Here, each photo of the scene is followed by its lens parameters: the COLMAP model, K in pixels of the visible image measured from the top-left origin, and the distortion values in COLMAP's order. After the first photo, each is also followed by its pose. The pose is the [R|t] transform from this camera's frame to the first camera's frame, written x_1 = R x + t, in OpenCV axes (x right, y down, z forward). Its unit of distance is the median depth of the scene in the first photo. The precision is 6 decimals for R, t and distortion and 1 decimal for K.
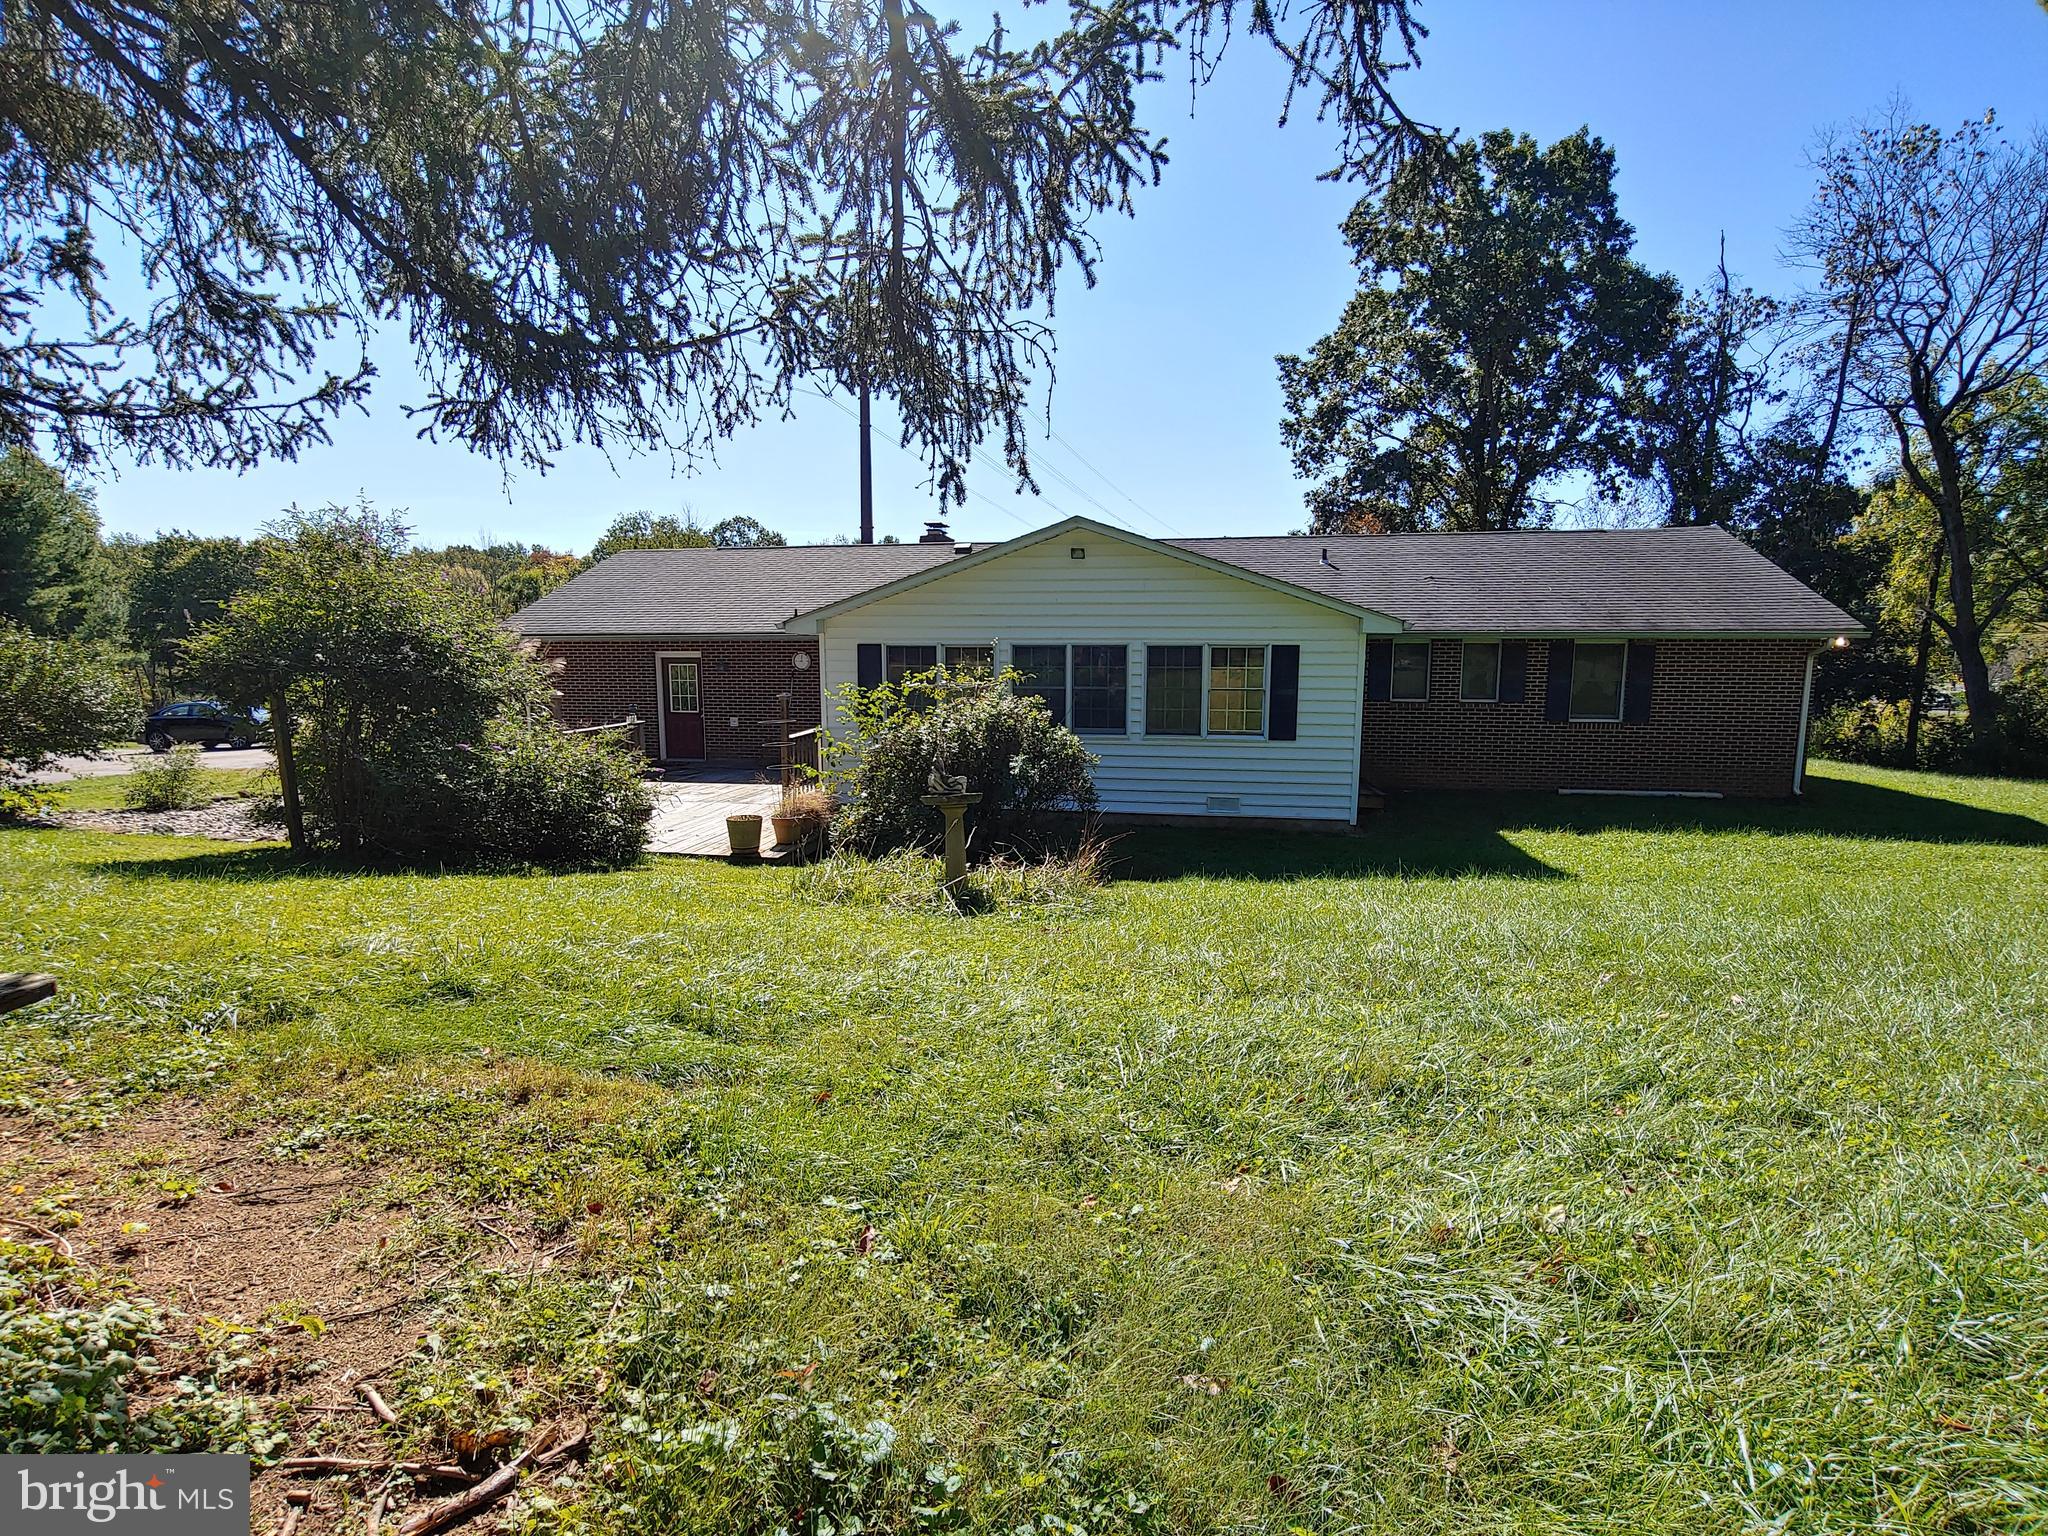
lens RADIAL K [[985.4, 0, 1024.0], [0, 985.4, 768.0], [0, 0, 1]] dist [-0.029645, 0.000691]
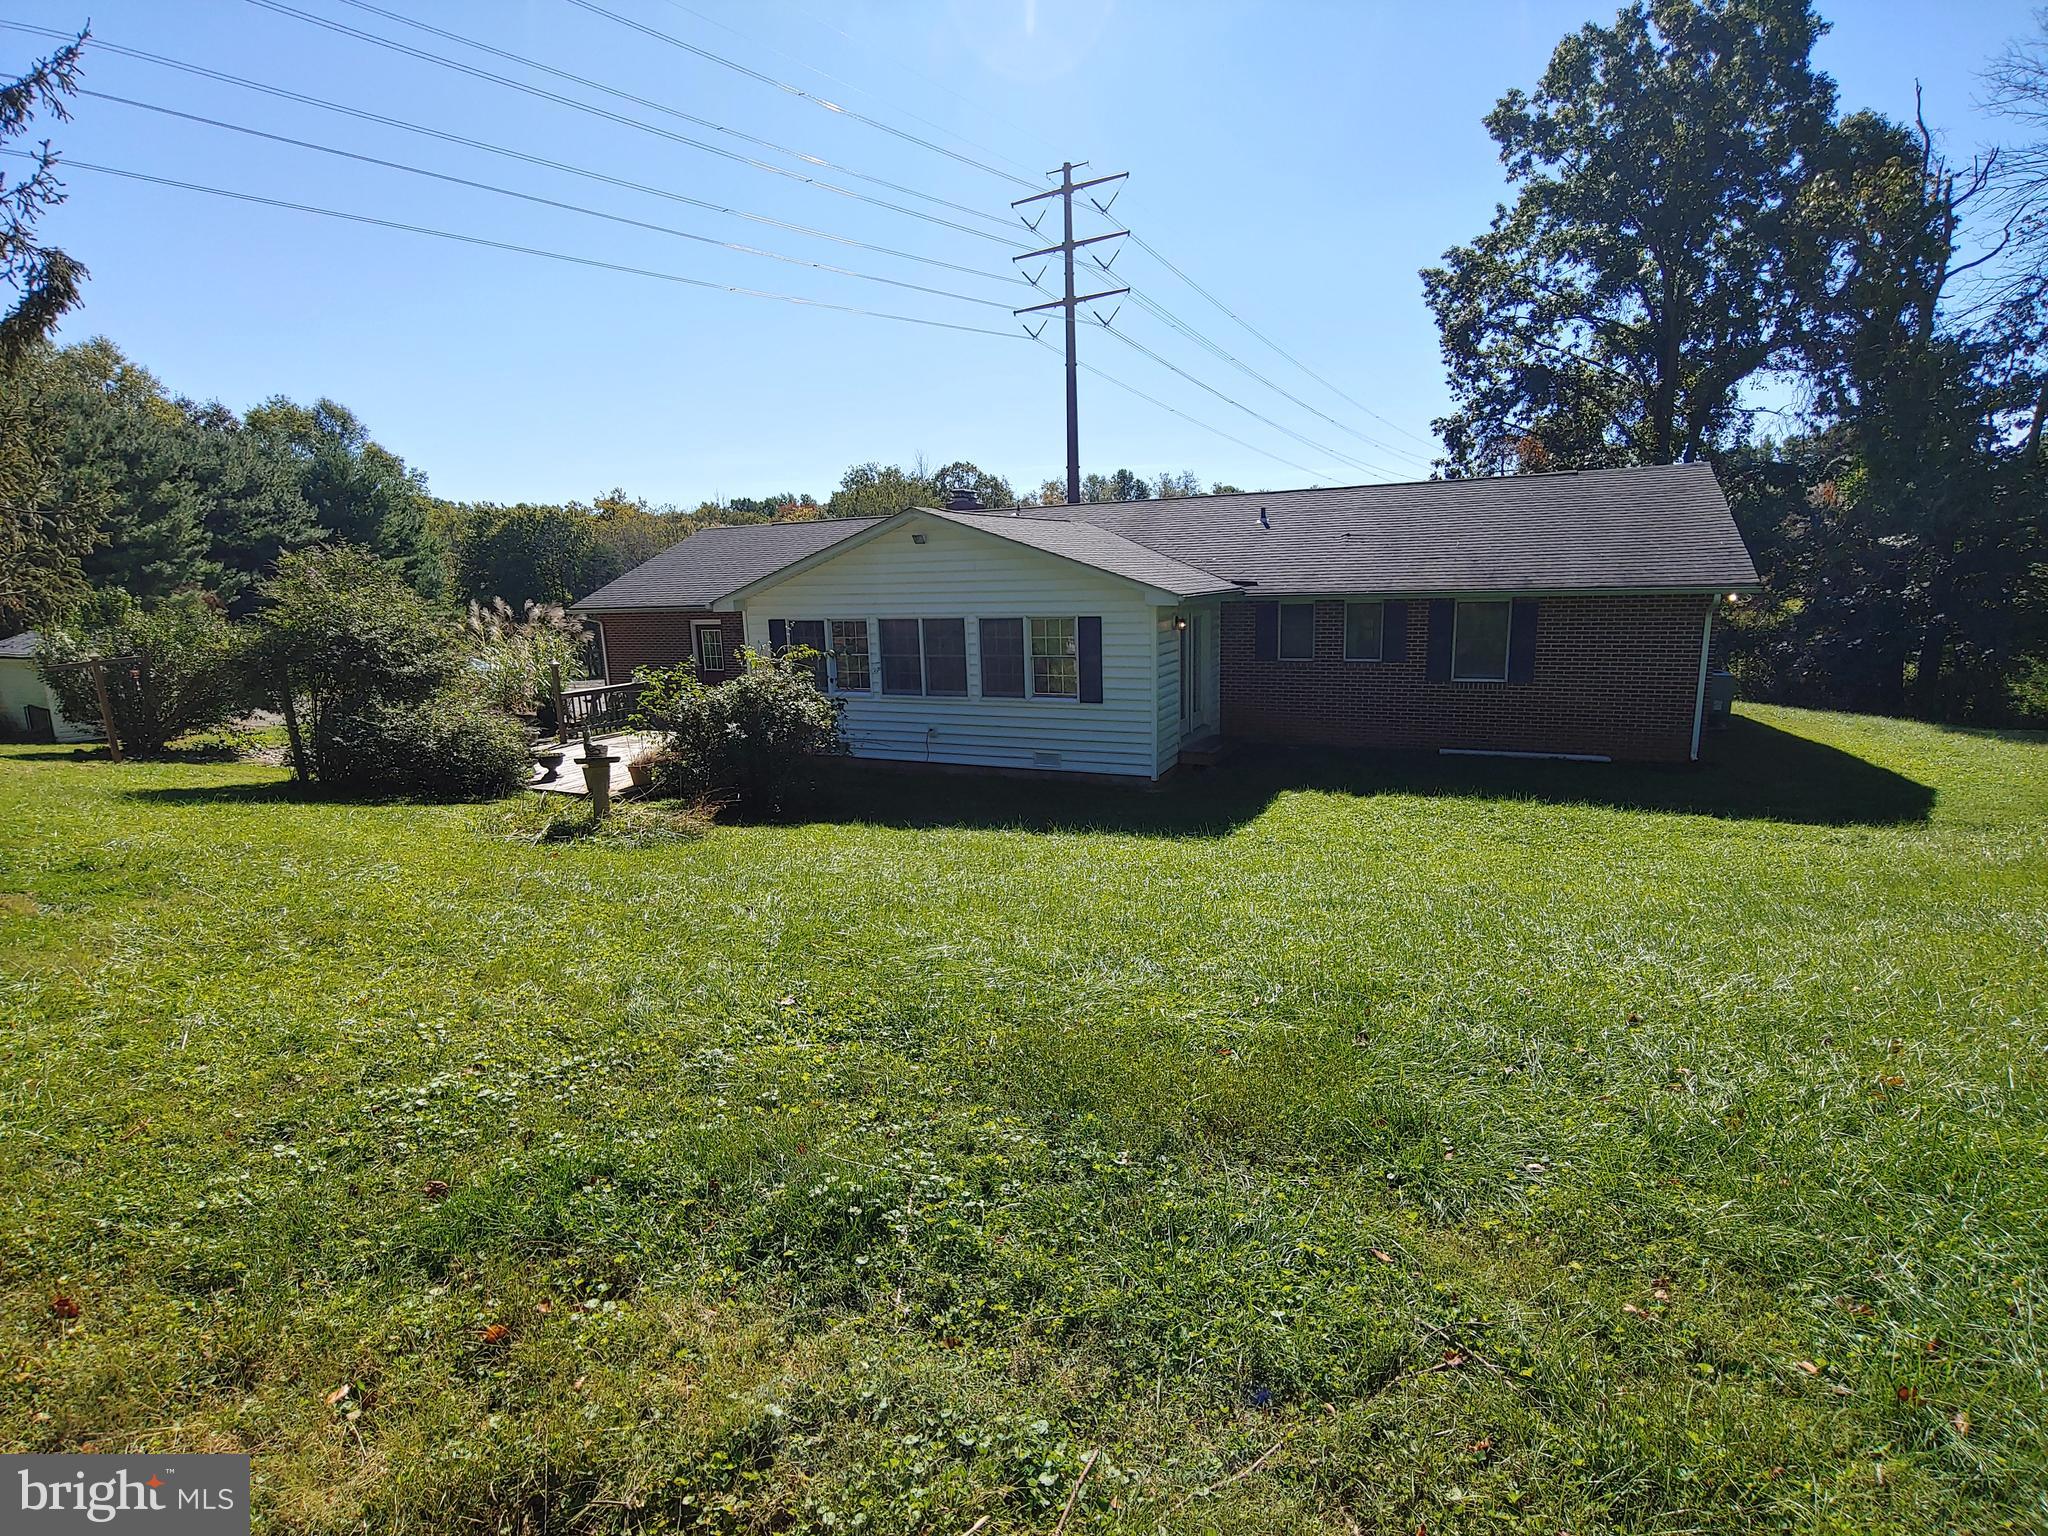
lens RADIAL K [[985.4, 0, 1024.0], [0, 985.4, 768.0], [0, 0, 1]] dist [-0.029645, 0.000691]
pose [[0.965173, 0.021199, -0.260752, 0.446167], [-0.003359, 0.997634, 0.068671, -0.028876], [0.261591, -0.065403, 0.962960, -0.080462]]
